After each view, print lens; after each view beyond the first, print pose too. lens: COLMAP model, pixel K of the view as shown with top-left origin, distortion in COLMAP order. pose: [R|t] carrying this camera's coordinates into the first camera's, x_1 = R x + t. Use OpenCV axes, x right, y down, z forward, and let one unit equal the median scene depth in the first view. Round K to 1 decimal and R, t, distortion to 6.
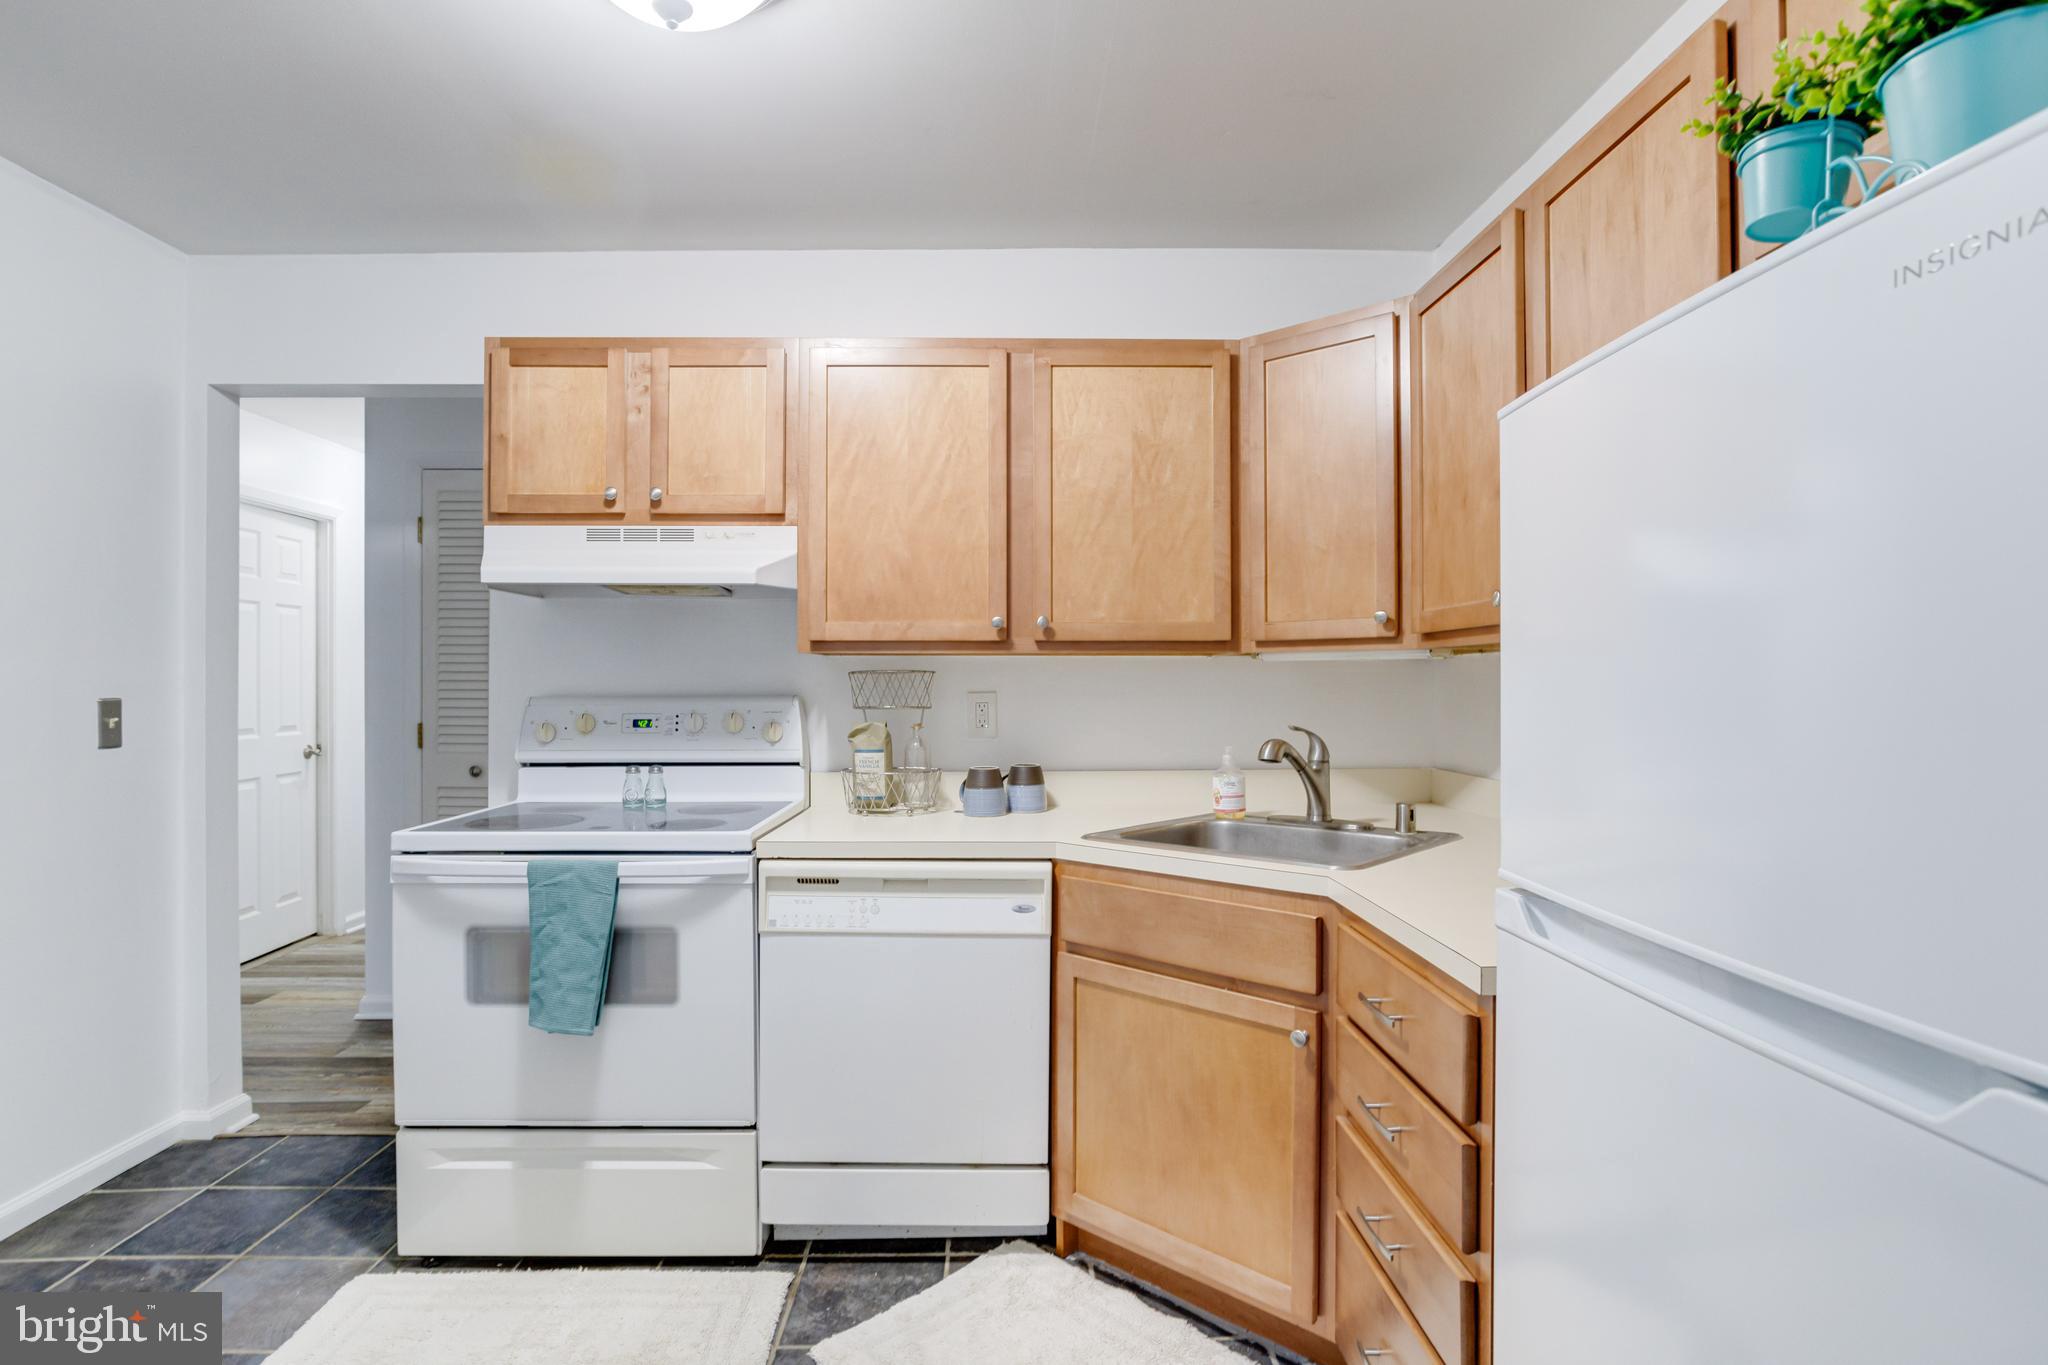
lens RADIAL K [[1005.6, 0, 1018.4], [0, 1005.6, 690.9], [0, 0, 1]] dist [-0.044436, 0.028371]
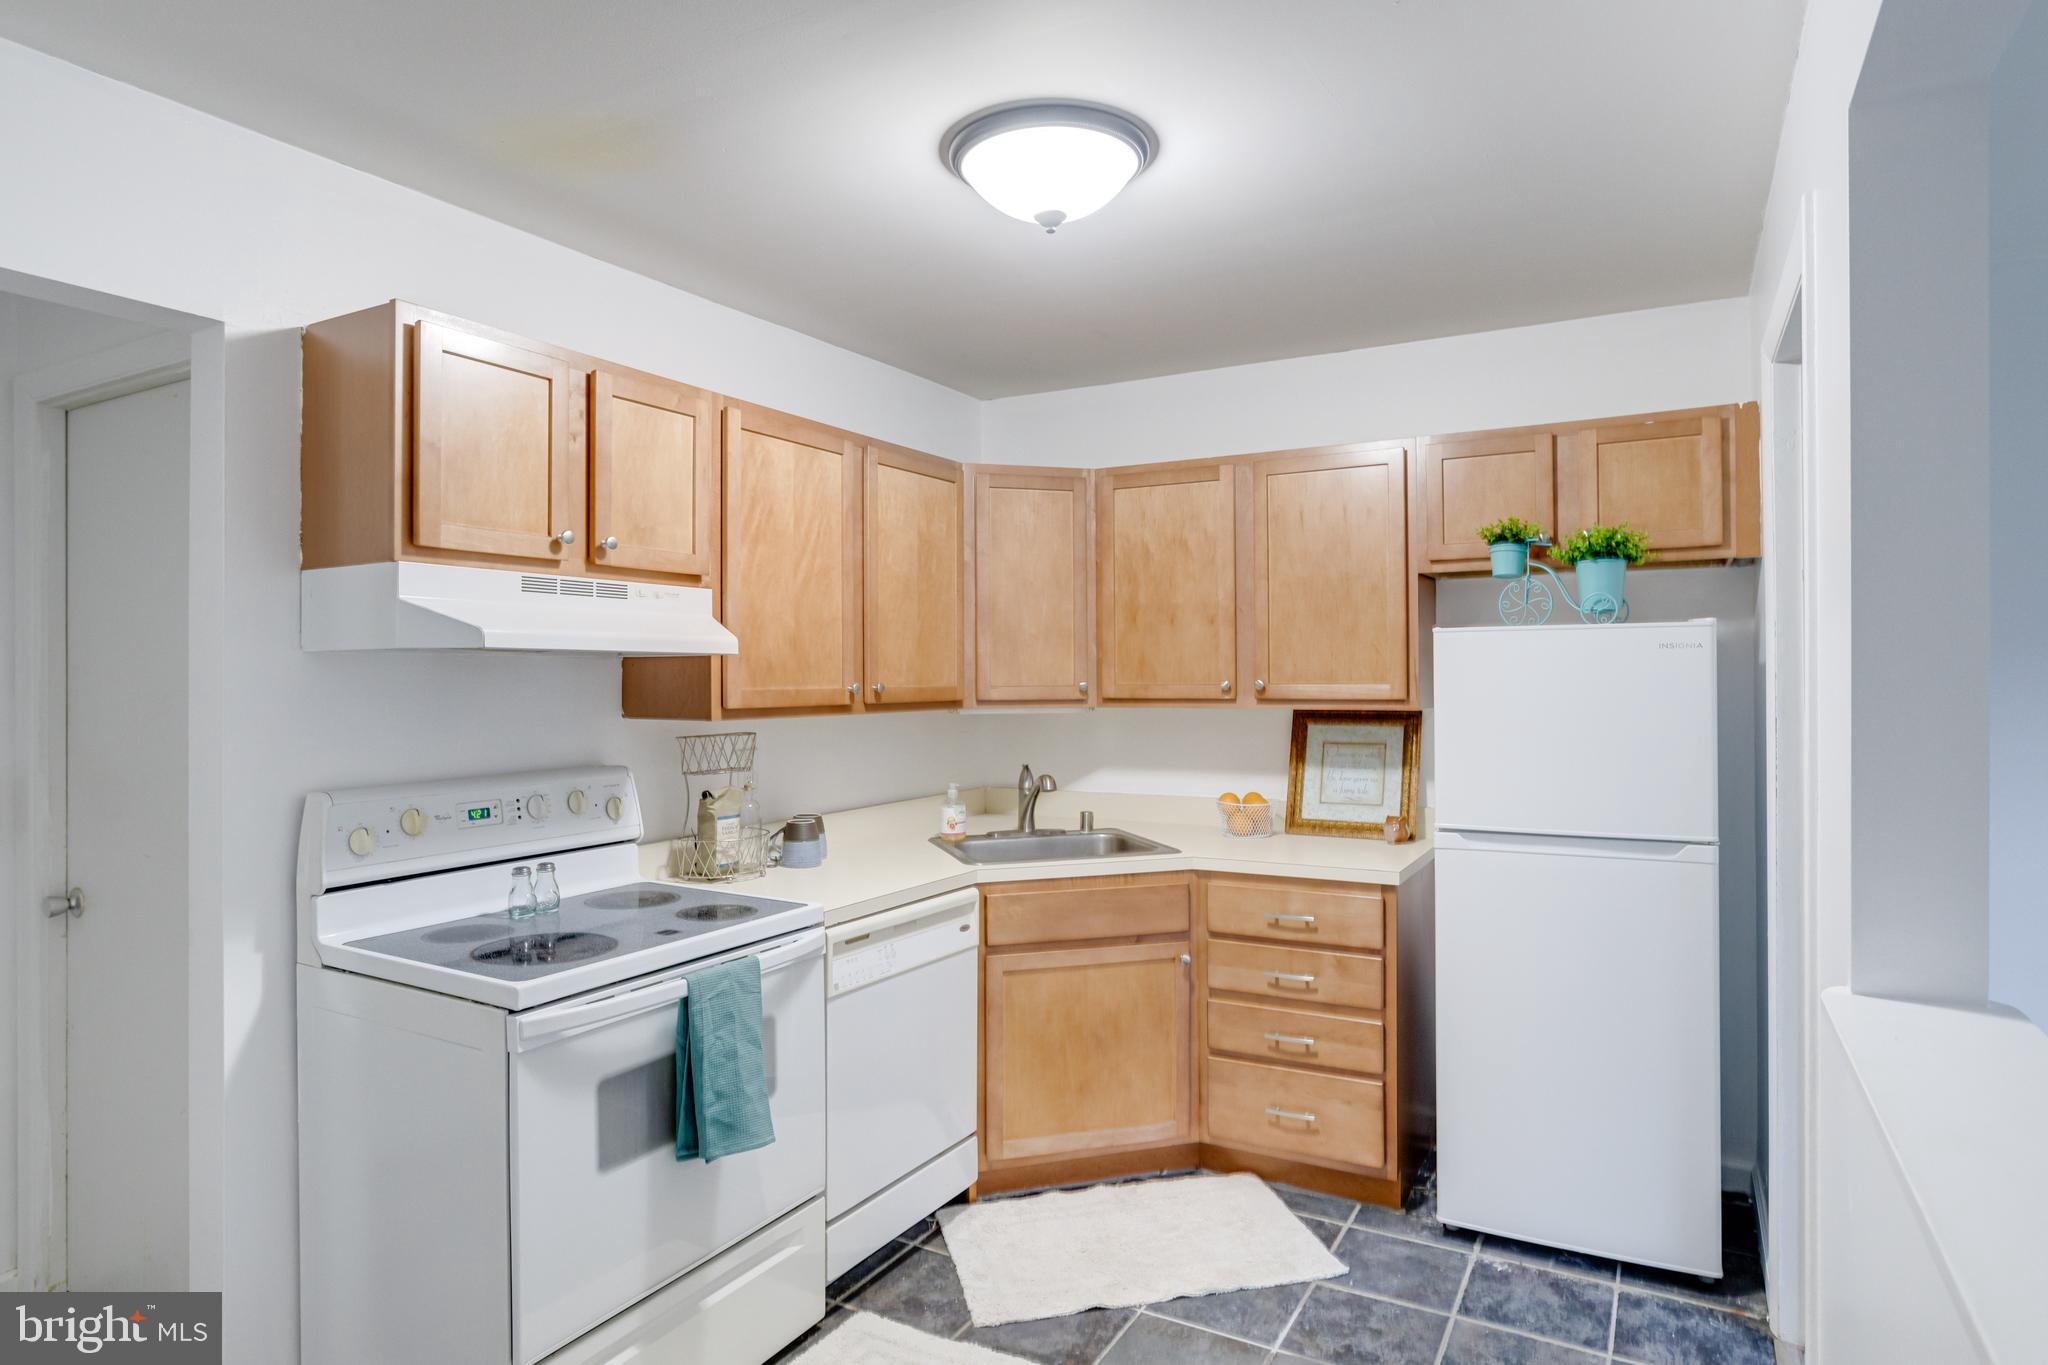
lens RADIAL K [[1153.3, 0, 1015.1], [0, 1153.3, 676.6], [0, 0, 1]] dist [-0.039120, 0.026630]
pose [[0.517645, -0.003604, 0.855588, -1.014882], [0.010987, 0.999937, -0.002436, -0.075341], [-0.855525, 0.010661, 0.517652, 0.186855]]
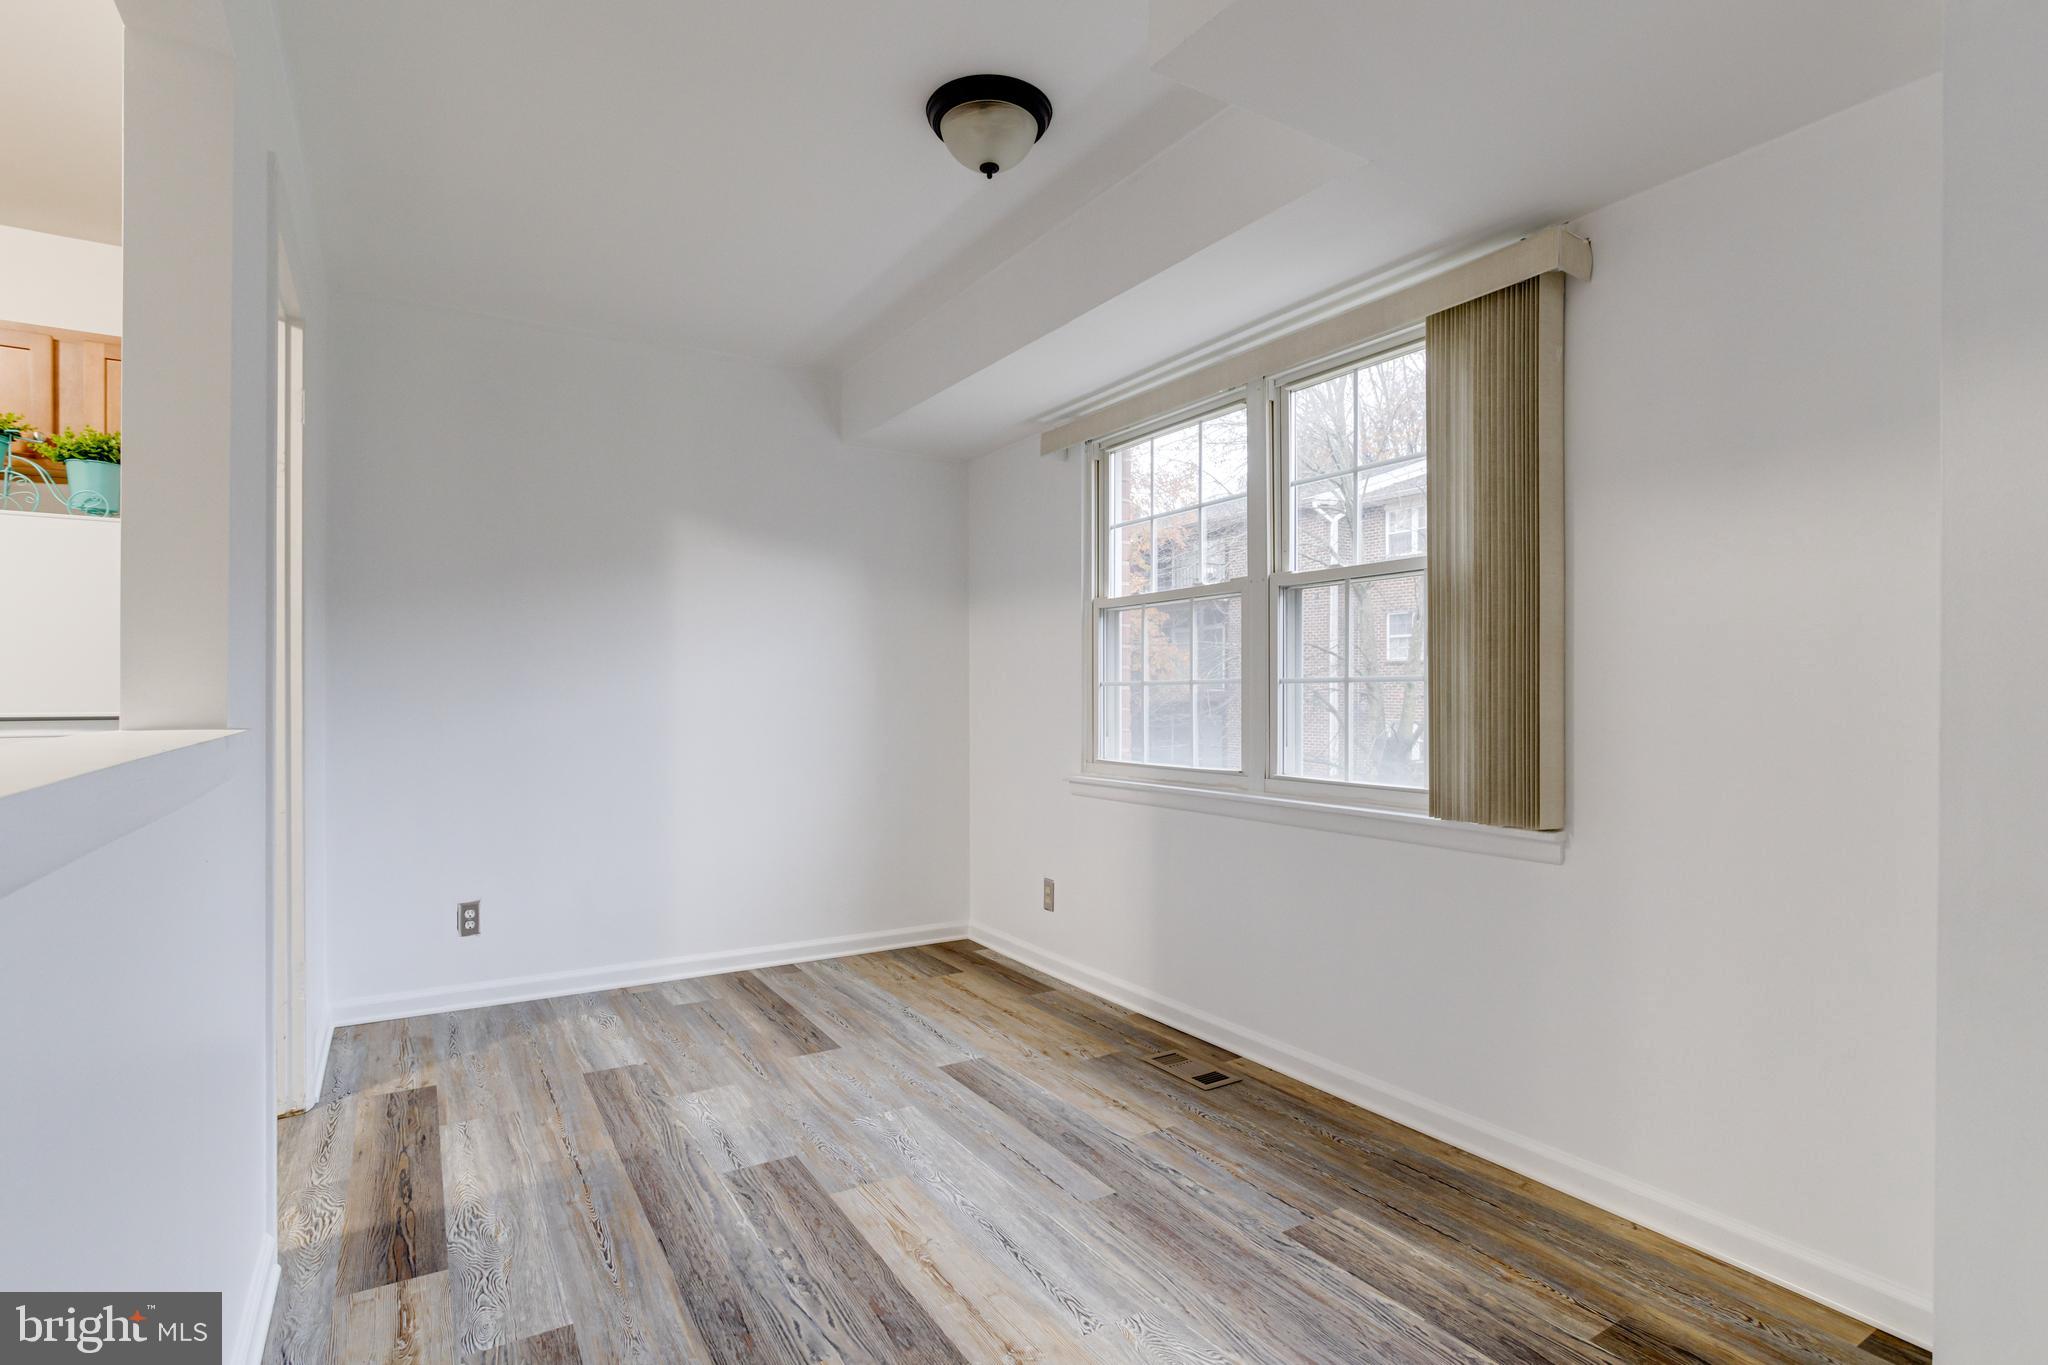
lens RADIAL K [[1005.6, 0, 1018.4], [0, 1005.6, 690.9], [0, 0, 1]] dist [-0.044436, 0.028371]
pose [[-0.510039, -0.002172, 0.860148, -1.136423], [0.000058, 0.999997, 0.002559, 0.052684], [-0.860151, 0.001355, -0.510037, -0.033298]]
